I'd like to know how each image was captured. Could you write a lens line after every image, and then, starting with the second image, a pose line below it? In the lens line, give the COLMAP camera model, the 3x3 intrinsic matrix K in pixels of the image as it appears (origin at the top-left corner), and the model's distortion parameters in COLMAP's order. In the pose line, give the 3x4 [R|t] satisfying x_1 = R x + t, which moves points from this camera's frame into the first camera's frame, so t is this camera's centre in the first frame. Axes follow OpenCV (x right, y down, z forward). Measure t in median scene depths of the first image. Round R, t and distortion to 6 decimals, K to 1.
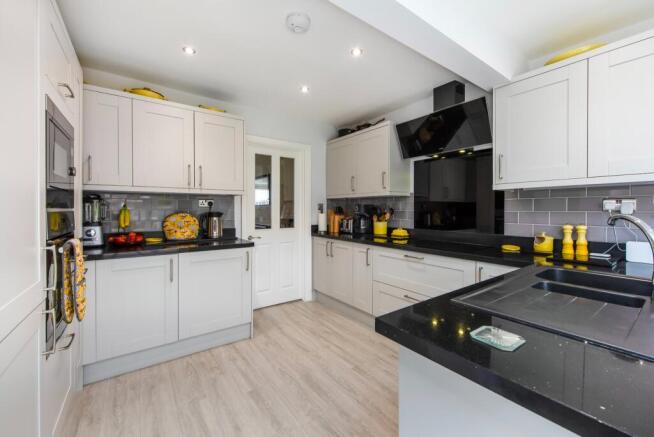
lens RADIAL K [[270.2, 0, 334.7], [0, 270.2, 209.6], [0, 0, 1]] dist [-0.012870, -0.000348]
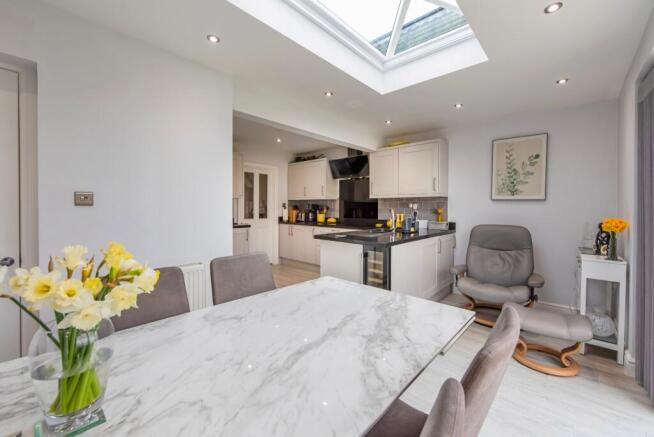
lens RADIAL K [[270.2, 0, 331.4], [0, 270.2, 212.2], [0, 0, 1]] dist [-0.012870, -0.000348]
pose [[0.983616, 0.001946, 0.180265, -0.075693], [-0.005265, 0.999825, 0.017939, 0.001749], [-0.180199, -0.018594, 0.983454, -0.708685]]
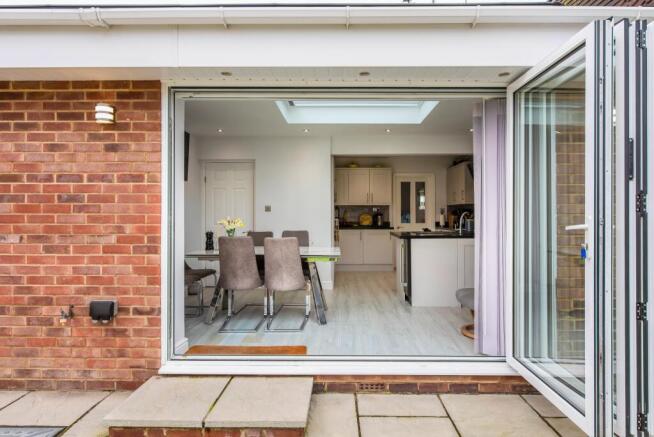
lens RADIAL K [[375.6, 0, 328.5], [0, 375.6, 216.4], [0, 0, 1]] dist [-0.000158, -0.000009]
pose [[0.795081, -0.001596, -0.606501, 0.892033], [0.002527, 0.999997, 0.000681, 0.025076], [0.606498, -0.002074, 0.795083, -1.382308]]
